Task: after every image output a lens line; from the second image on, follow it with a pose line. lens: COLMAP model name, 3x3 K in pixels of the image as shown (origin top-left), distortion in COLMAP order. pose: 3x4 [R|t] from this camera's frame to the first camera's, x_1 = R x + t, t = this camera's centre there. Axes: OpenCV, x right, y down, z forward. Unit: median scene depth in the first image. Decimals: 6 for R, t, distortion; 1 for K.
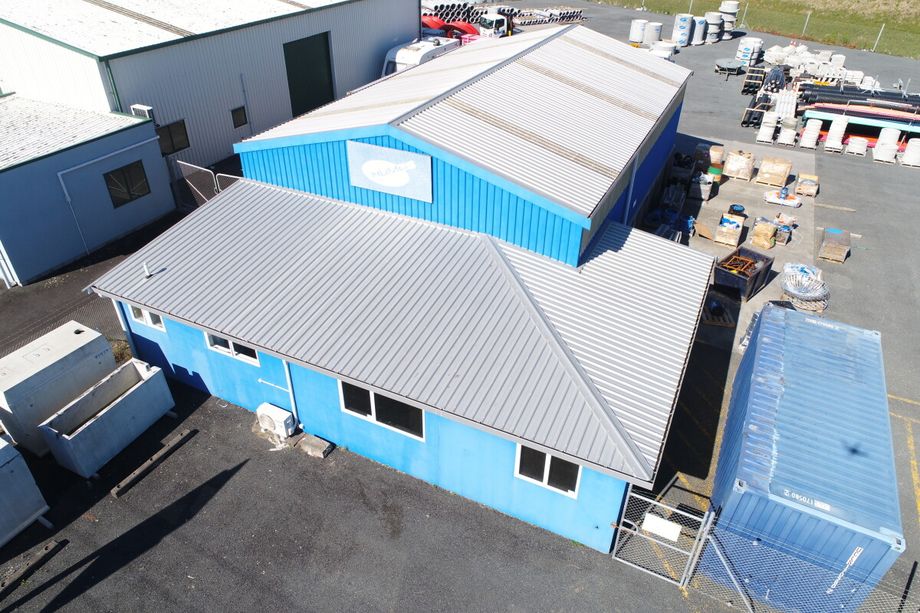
lens RADIAL K [[615.2, 0, 460.0], [0, 615.2, 306.5], [0, 0, 1]] dist [0.000211, -0.000694]
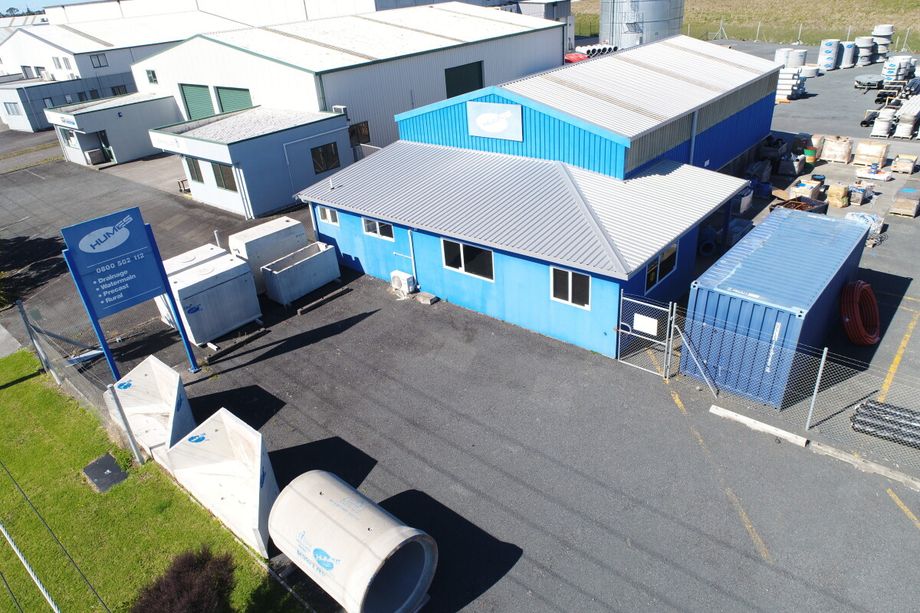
lens RADIAL K [[615.2, 0, 460.0], [0, 615.2, 306.5], [0, 0, 1]] dist [0.000211, -0.000694]
pose [[0.962547, 0.046560, -0.267087, 0.212469], [-0.072470, 0.993482, -0.087985, 0.343226], [0.261249, 0.104046, 0.959647, -0.337838]]
